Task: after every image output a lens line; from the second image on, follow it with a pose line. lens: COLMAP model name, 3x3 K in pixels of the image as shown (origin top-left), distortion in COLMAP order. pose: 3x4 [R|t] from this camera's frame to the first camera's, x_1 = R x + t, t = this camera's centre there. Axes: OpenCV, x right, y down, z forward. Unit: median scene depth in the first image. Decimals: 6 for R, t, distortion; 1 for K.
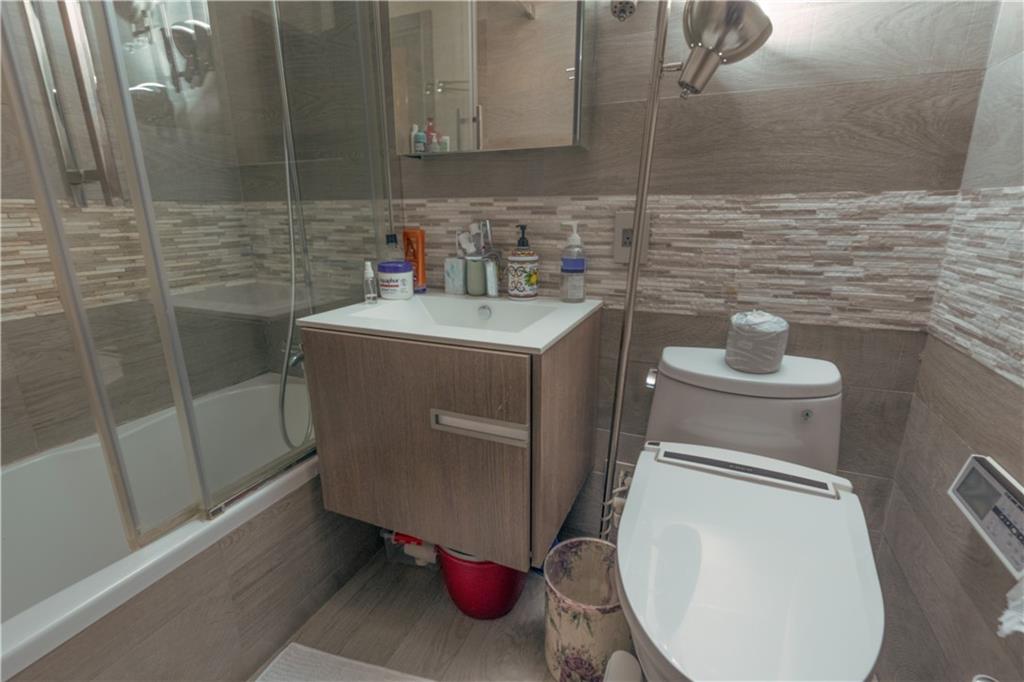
lens RADIAL K [[471.6, 0, 512.0], [0, 471.6, 341.0], [0, 0, 1]] dist [-0.001827, -0.000608]
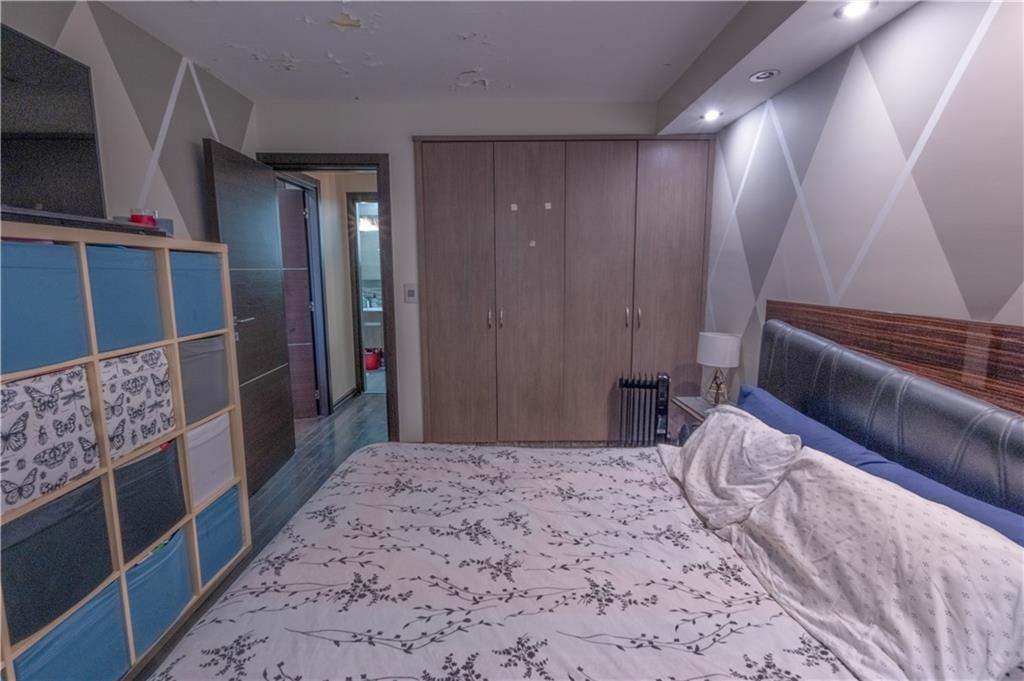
lens RADIAL K [[471.6, 0, 512.0], [0, 471.6, 340.5], [0, 0, 1]] dist [-0.001827, -0.000608]
pose [[0.914530, -0.057829, 0.400363, -0.825472], [0.109819, 0.988051, -0.108139, 1.179728], [-0.389326, 0.142864, 0.909954, -5.026277]]
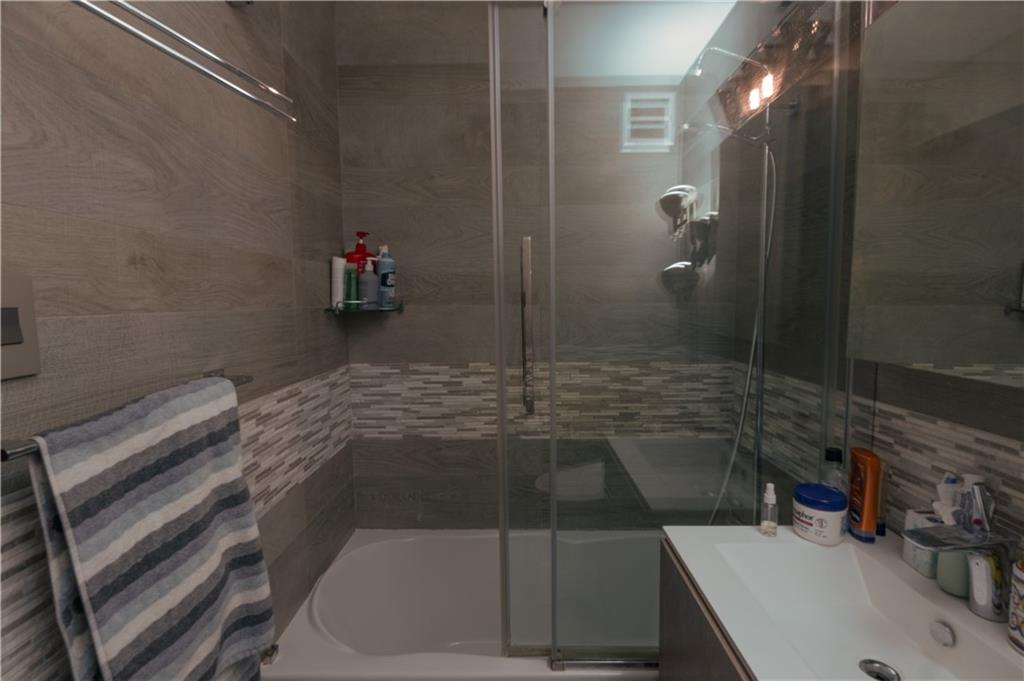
lens RADIAL K [[471.6, 0, 512.0], [0, 471.6, 340.5], [0, 0, 1]] dist [-0.001827, -0.000608]
pose [[0.380949, 0.082685, -0.920891, 0.224273], [-0.232842, 0.972473, -0.009005, -0.260381], [0.894797, 0.217853, 0.389715, 0.193563]]
